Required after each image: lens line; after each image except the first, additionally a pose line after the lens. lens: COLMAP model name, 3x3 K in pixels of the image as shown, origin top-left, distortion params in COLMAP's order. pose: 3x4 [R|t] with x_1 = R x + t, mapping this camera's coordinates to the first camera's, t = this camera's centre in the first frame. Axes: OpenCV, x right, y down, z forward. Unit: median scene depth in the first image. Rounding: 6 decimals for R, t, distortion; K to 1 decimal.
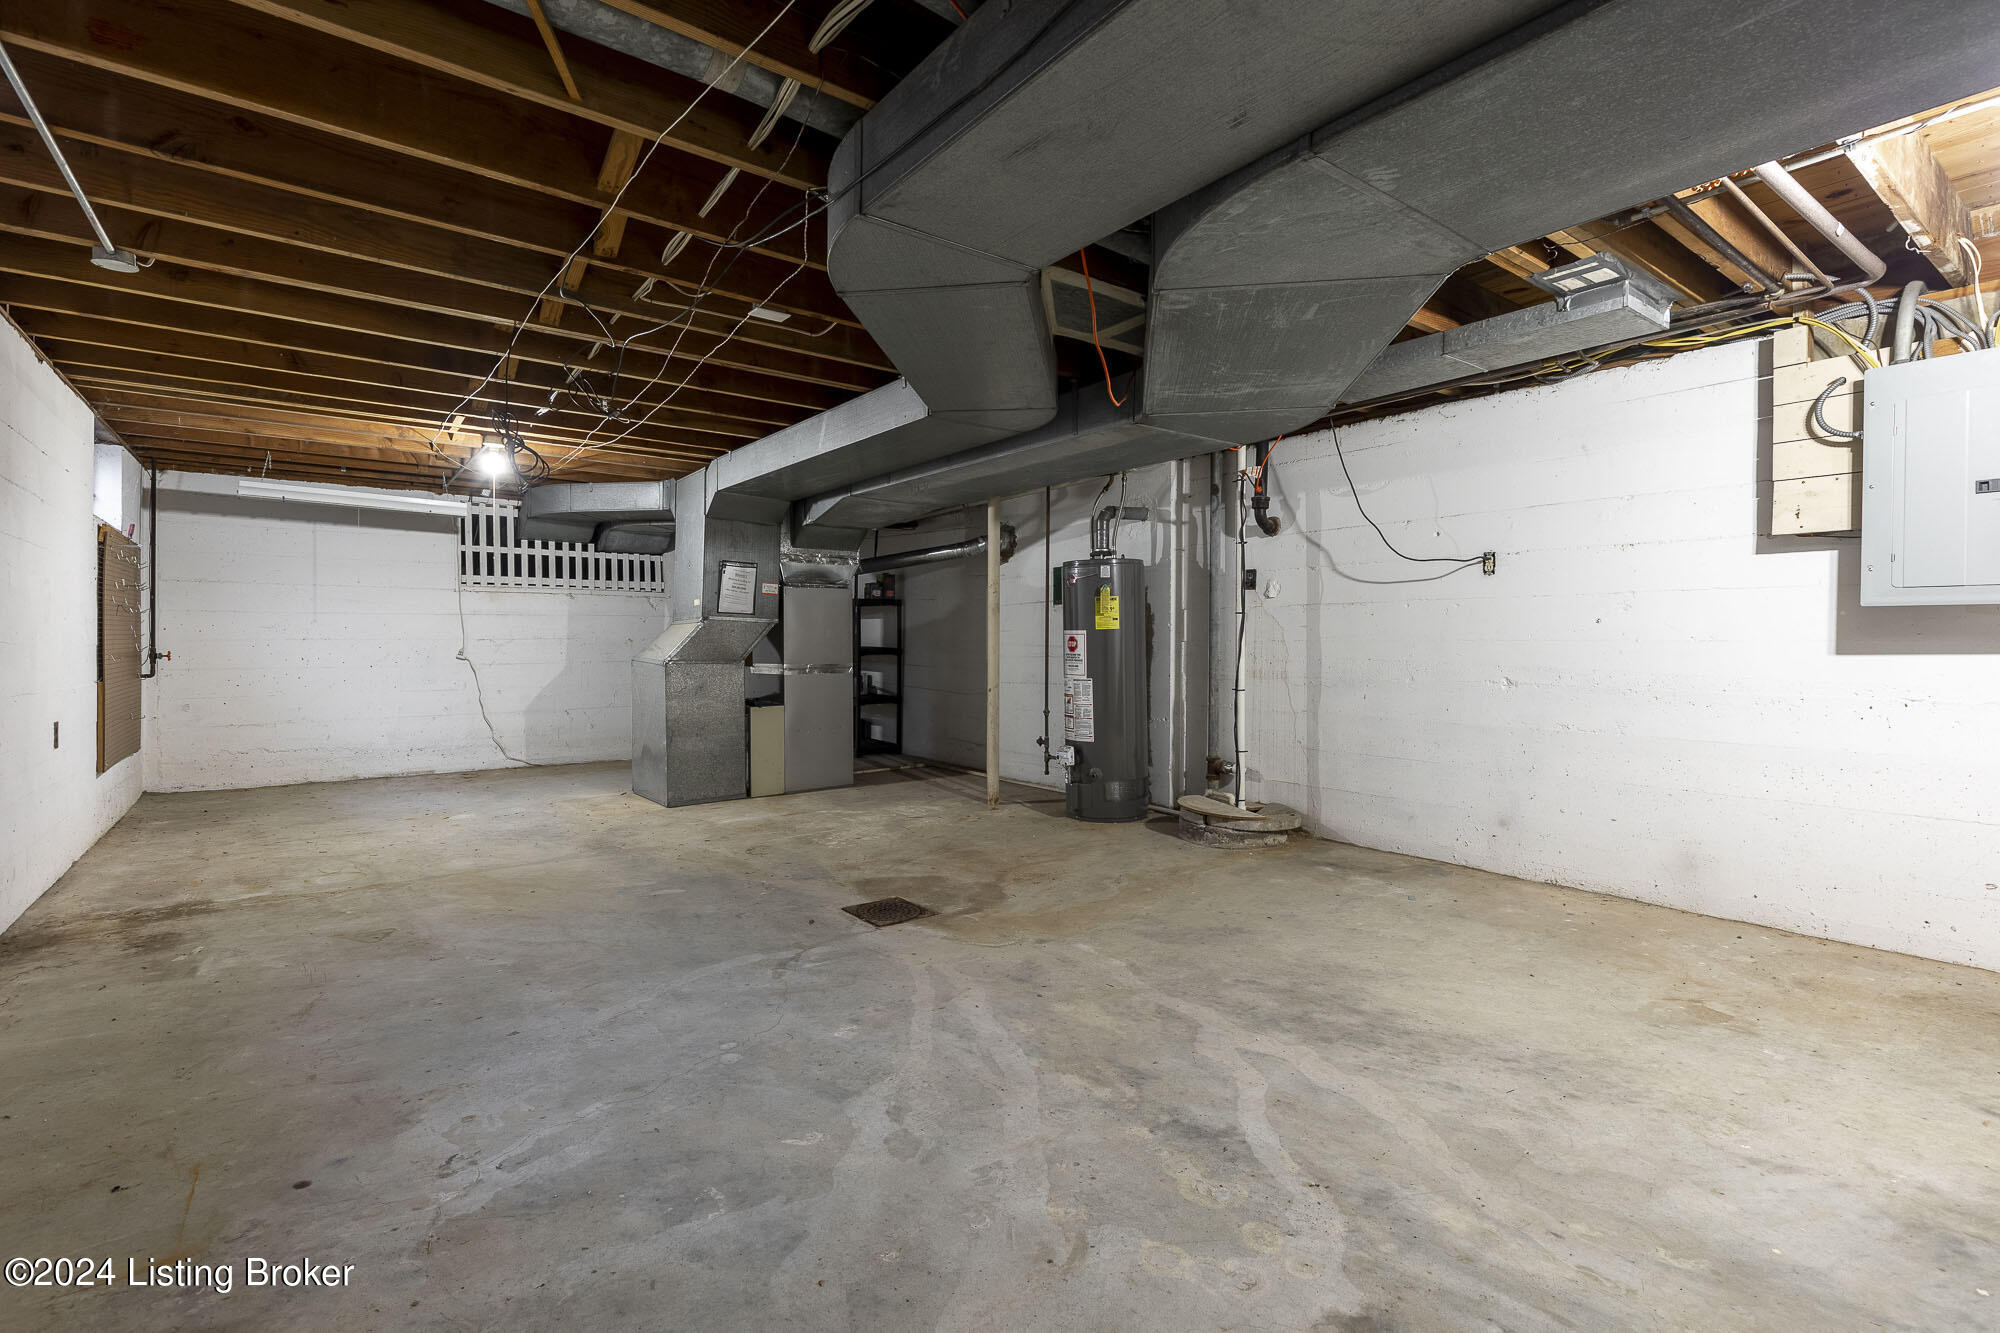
lens RADIAL K [[906.5, 0, 994.5], [0, 906.5, 637.6], [0, 0, 1]] dist [0.018663, 0.000248]
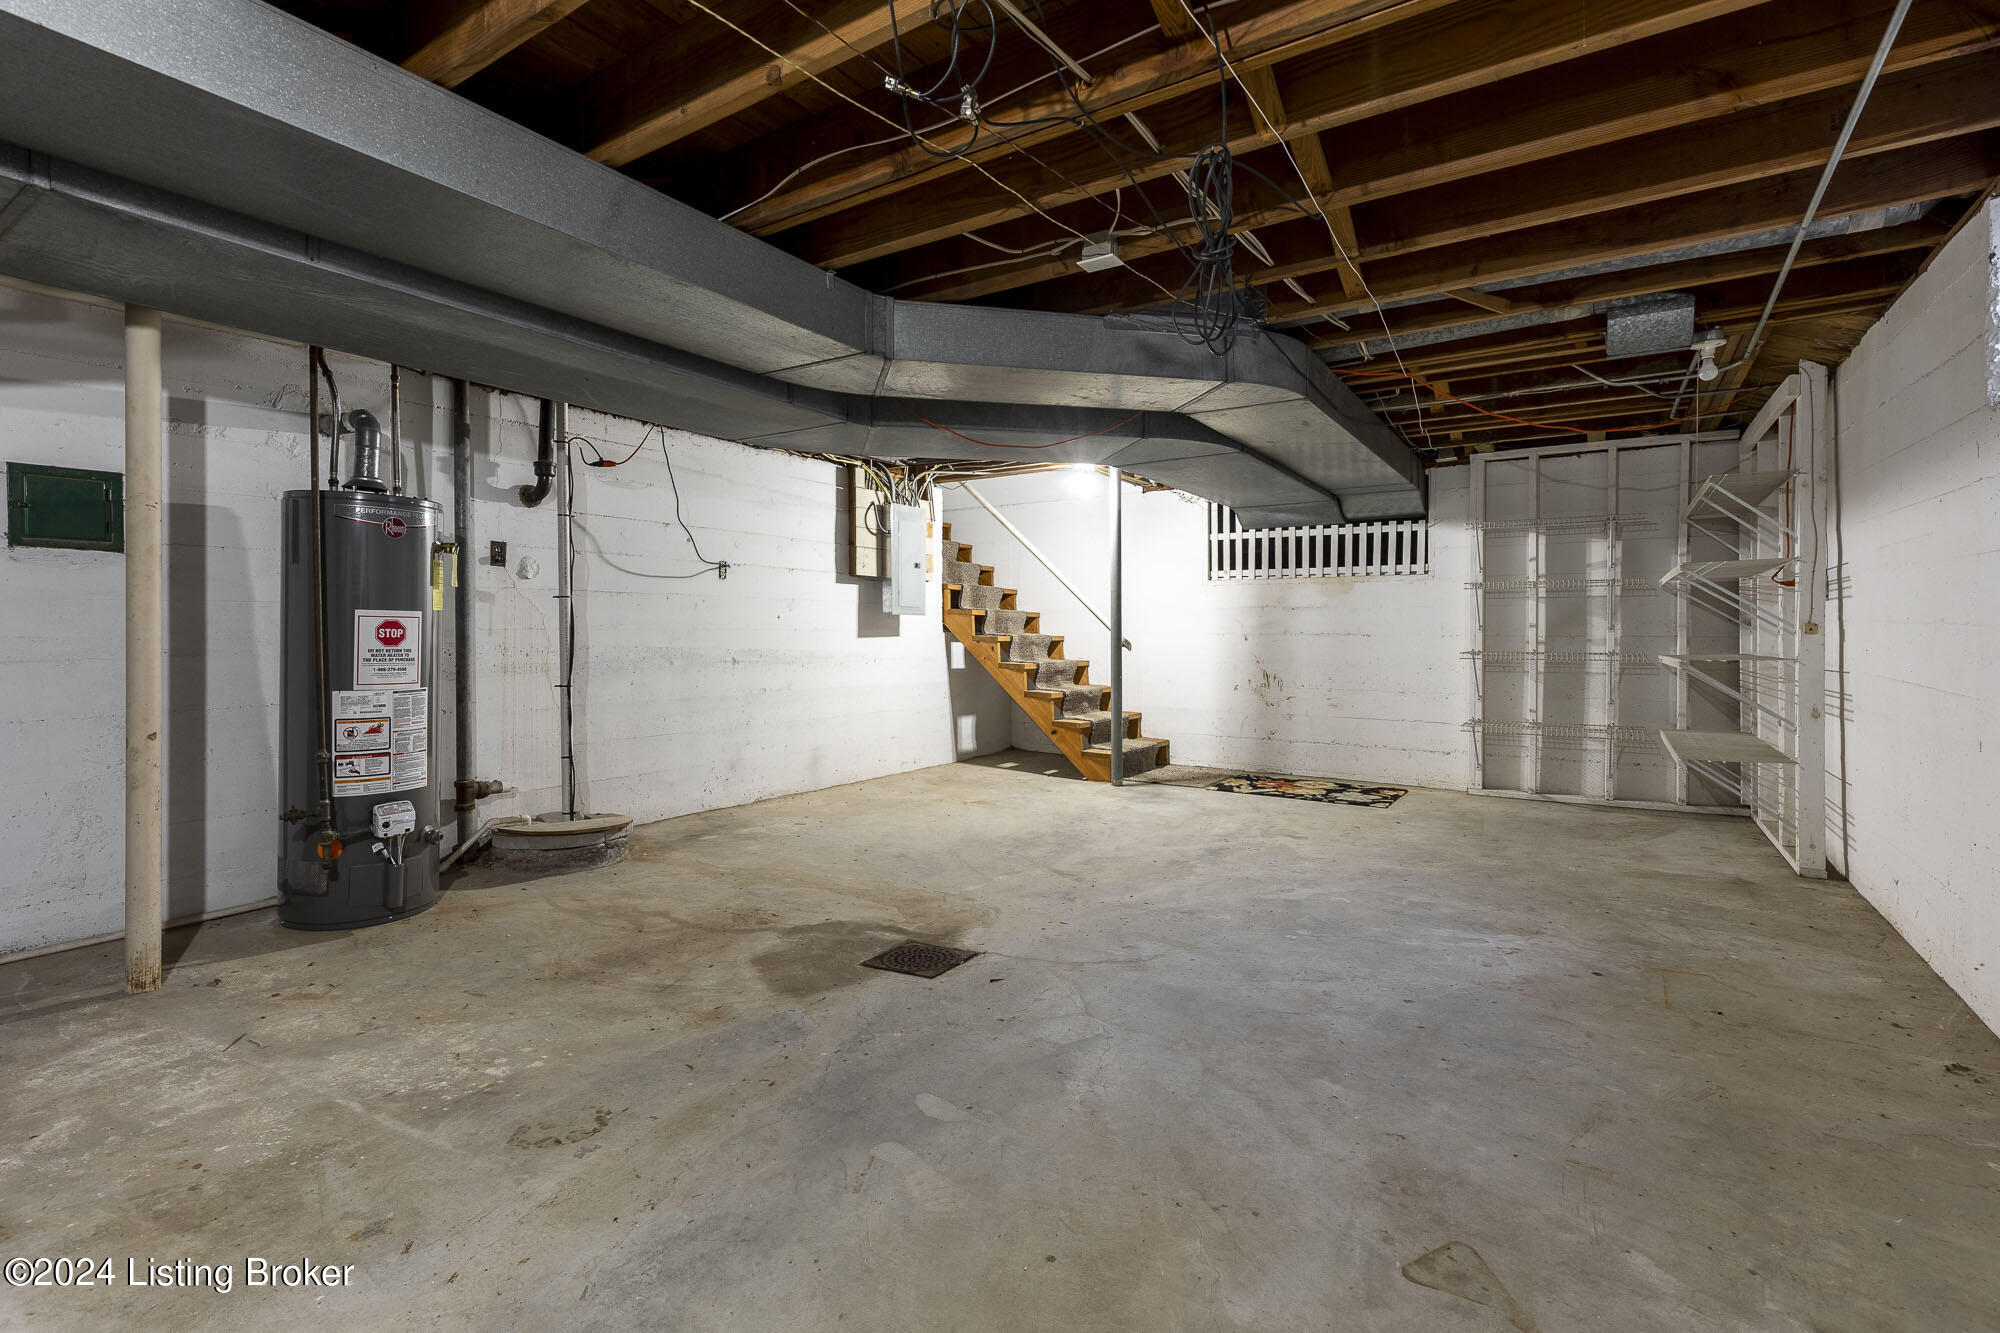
lens RADIAL K [[906.5, 0, 994.5], [0, 906.5, 637.6], [0, 0, 1]] dist [0.018663, 0.000248]
pose [[-0.332950, -0.006590, 0.942921, -1.114307], [-0.008690, 0.999955, 0.003920, 0.008129], [-0.942904, -0.006889, -0.332993, 1.479345]]
